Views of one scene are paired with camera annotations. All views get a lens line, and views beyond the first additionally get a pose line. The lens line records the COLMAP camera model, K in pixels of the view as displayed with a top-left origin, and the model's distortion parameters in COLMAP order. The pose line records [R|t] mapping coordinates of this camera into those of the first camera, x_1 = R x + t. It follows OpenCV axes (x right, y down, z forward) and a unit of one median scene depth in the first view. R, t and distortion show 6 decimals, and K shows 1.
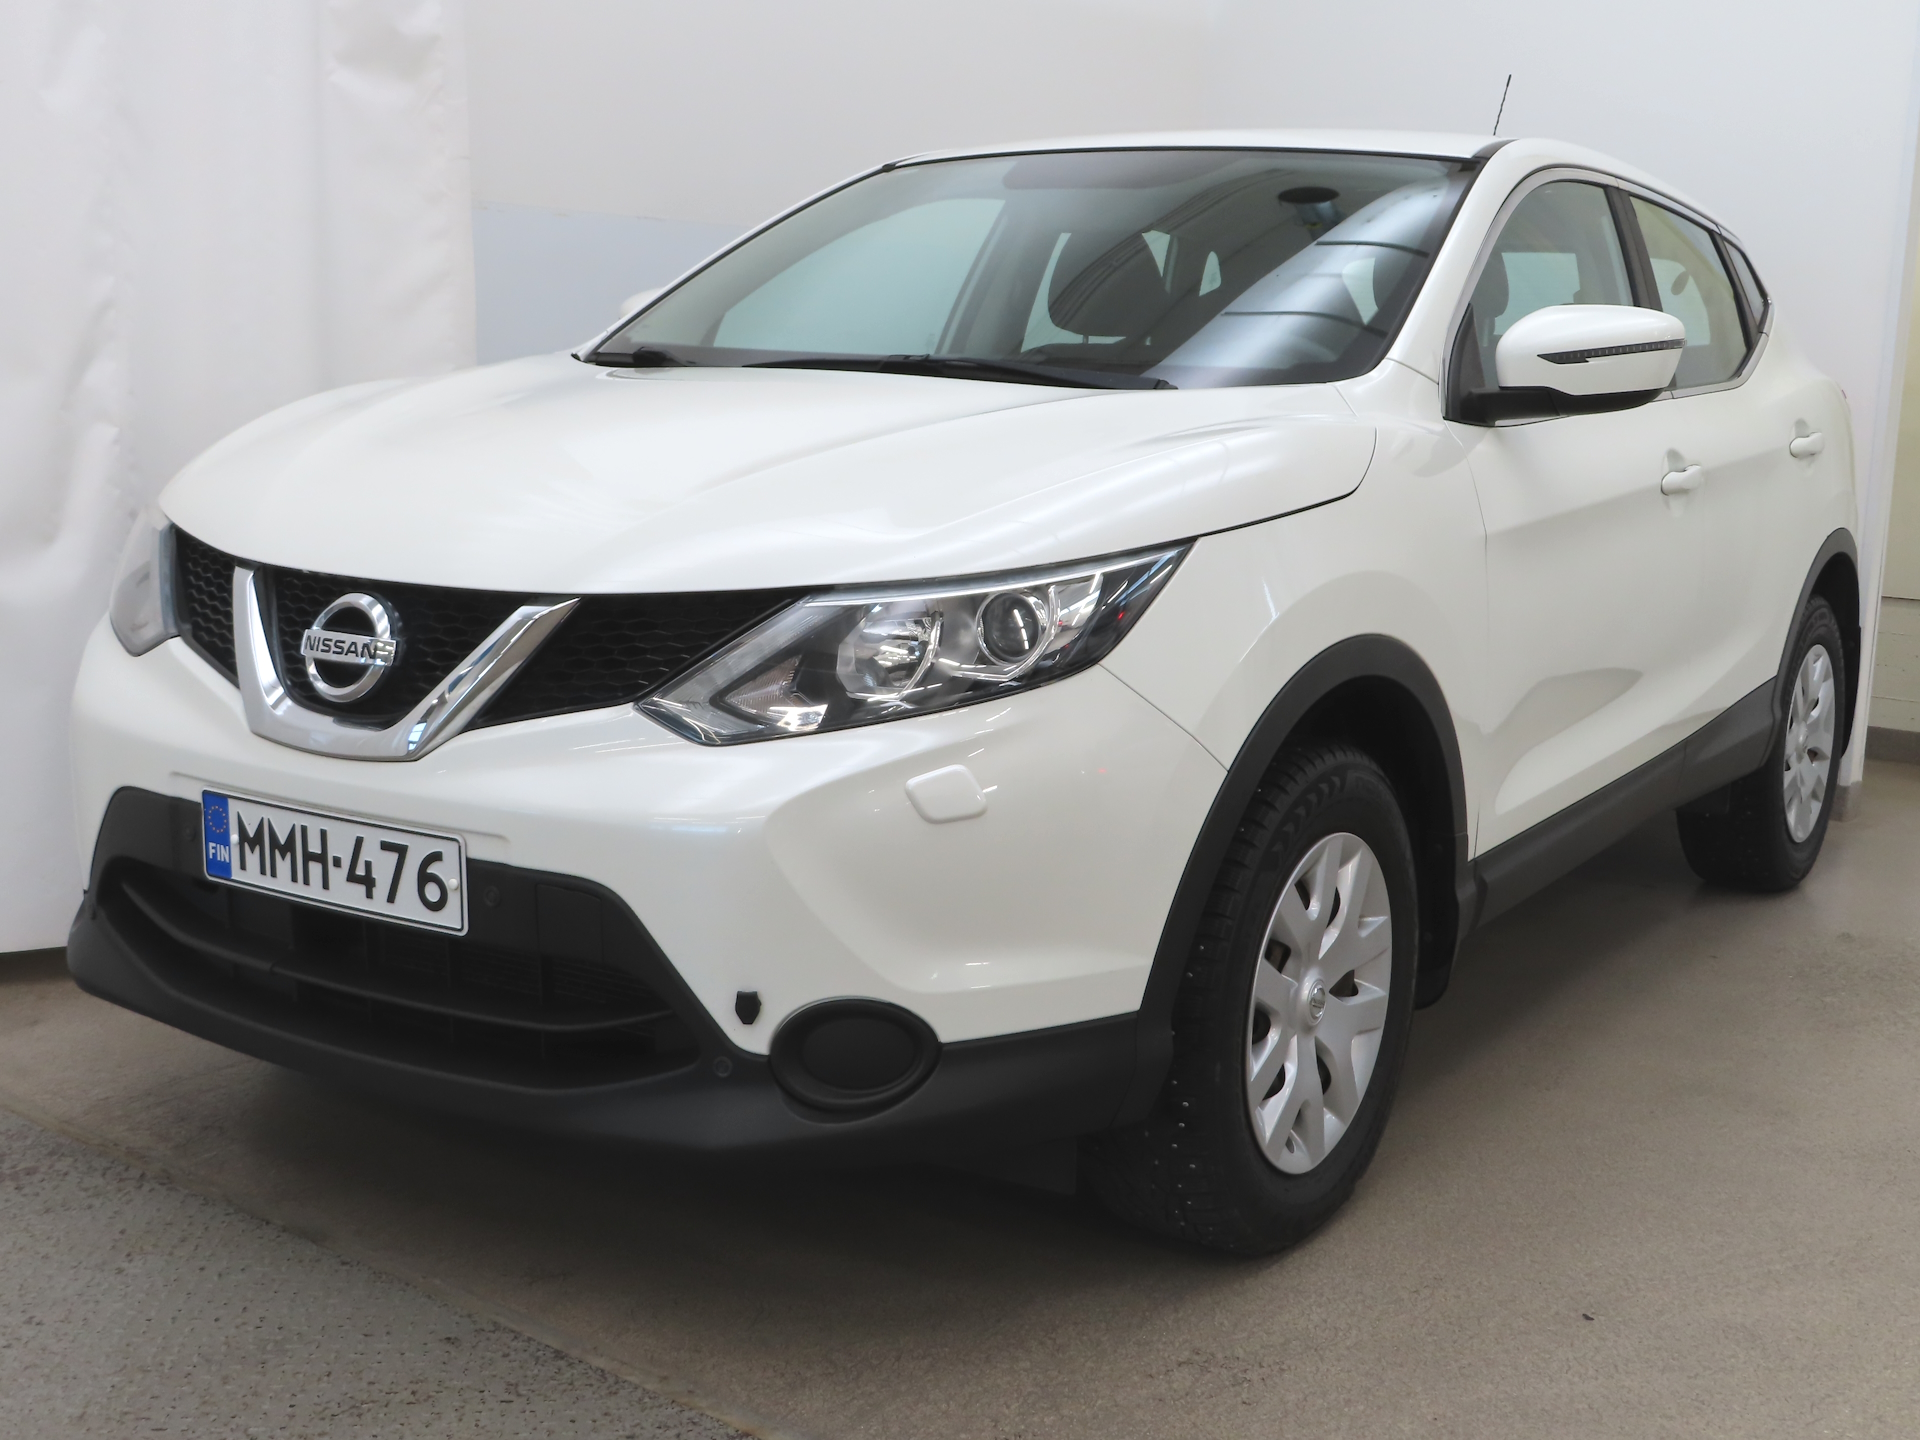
lens RADIAL K [[2370.3, 0, 960.0], [0, 2370.3, 720.0], [0, 0, 1]] dist [0.014990, 0.028977]
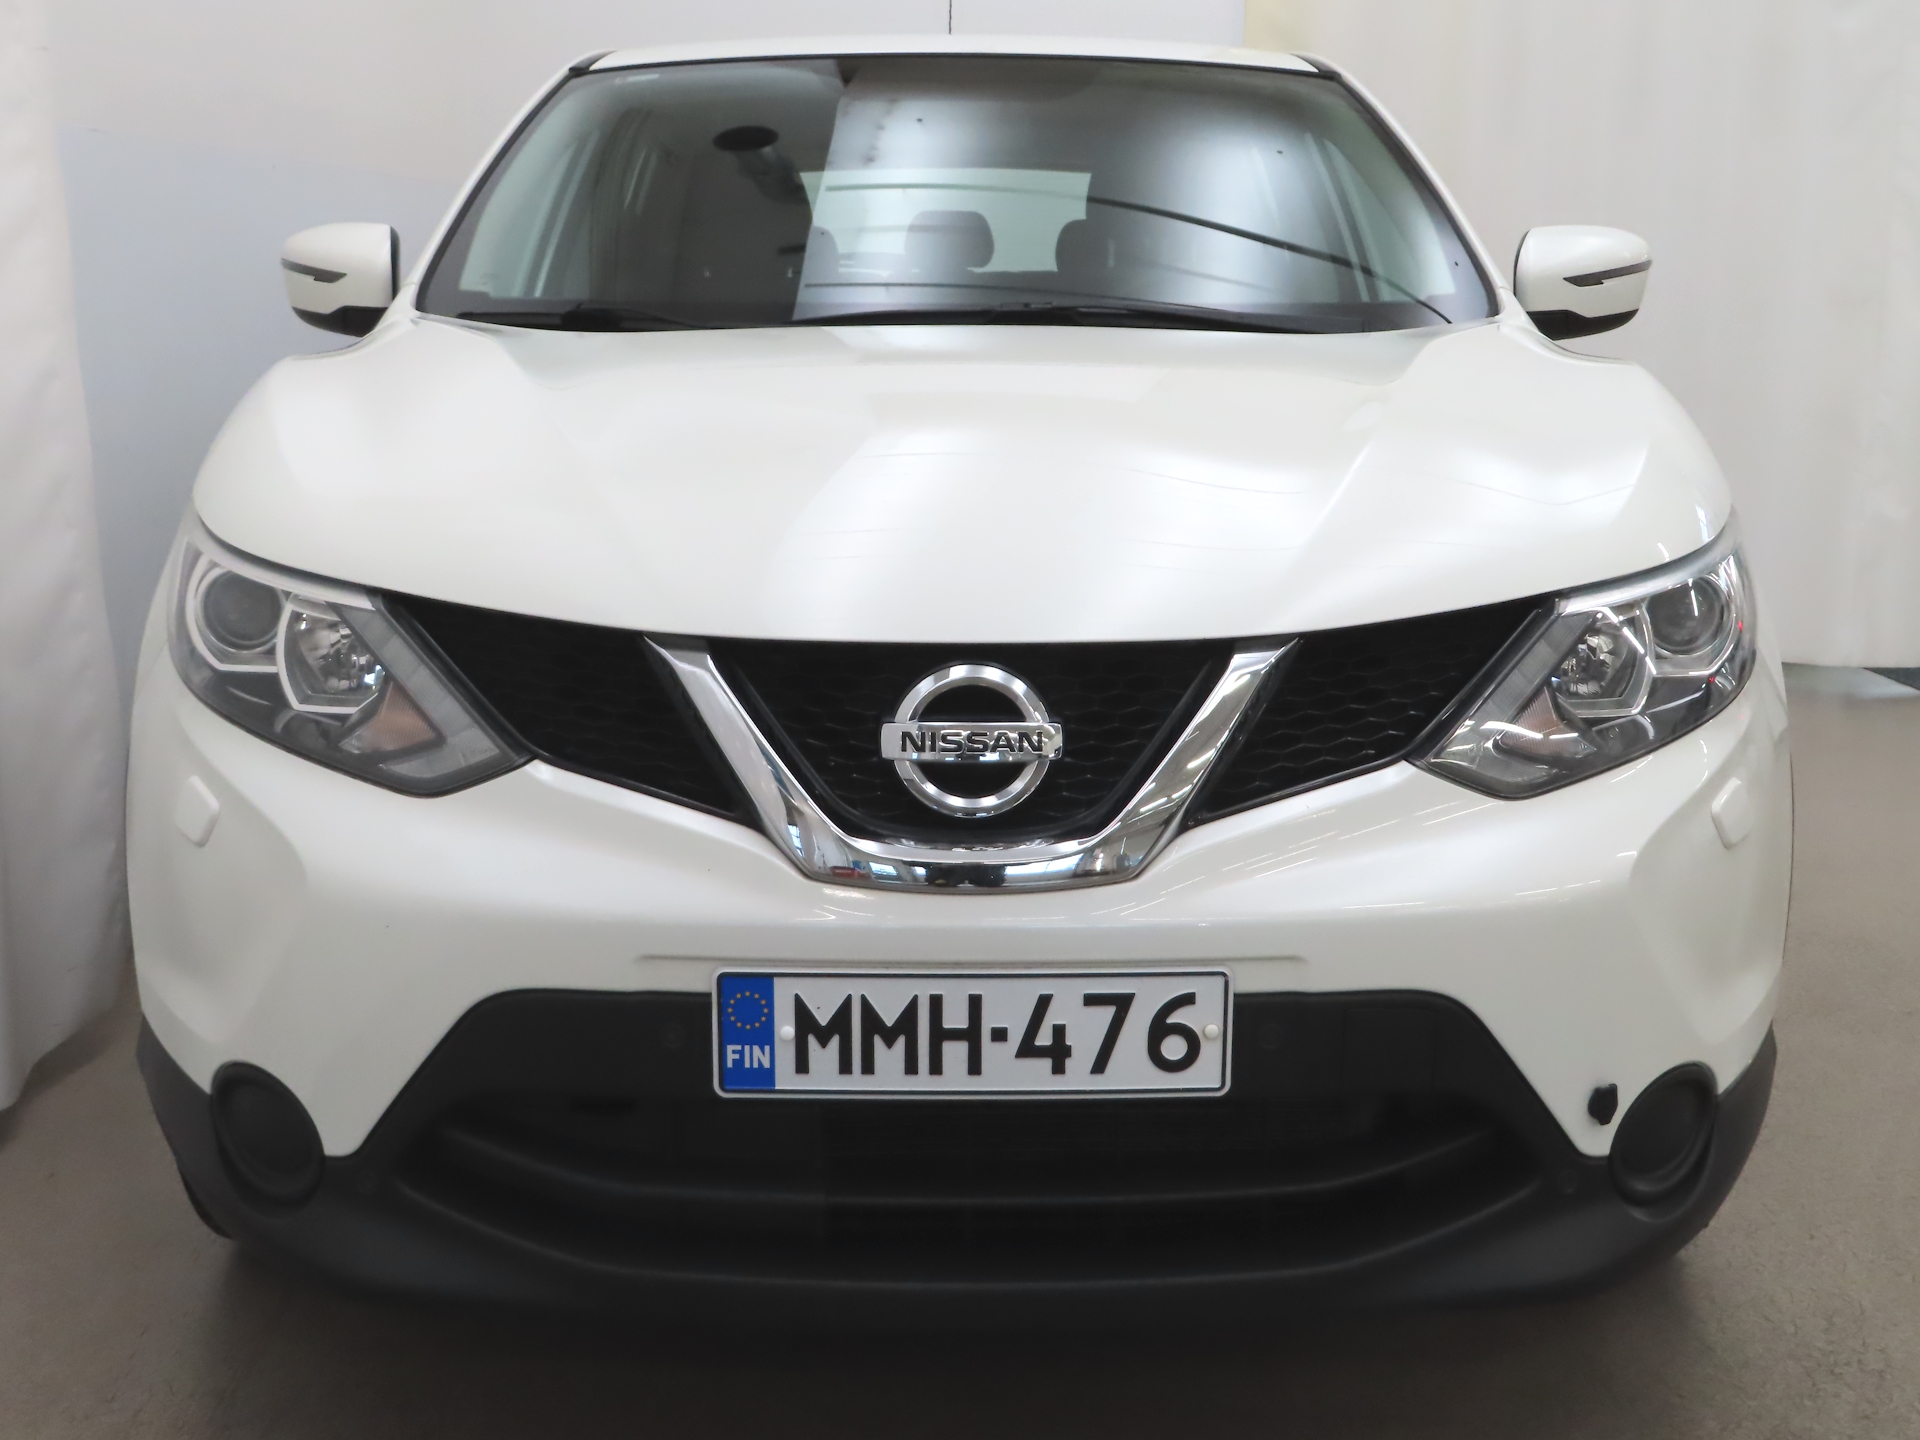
lens RADIAL K [[2370.3, 0, 960.0], [0, 2370.3, 720.0], [0, 0, 1]] dist [0.014990, 0.028977]
pose [[0.829889, -0.133197, 0.541795, -0.656264], [0.113156, 0.991085, 0.070328, -0.088670], [-0.546333, 0.002943, 0.837563, 0.398666]]
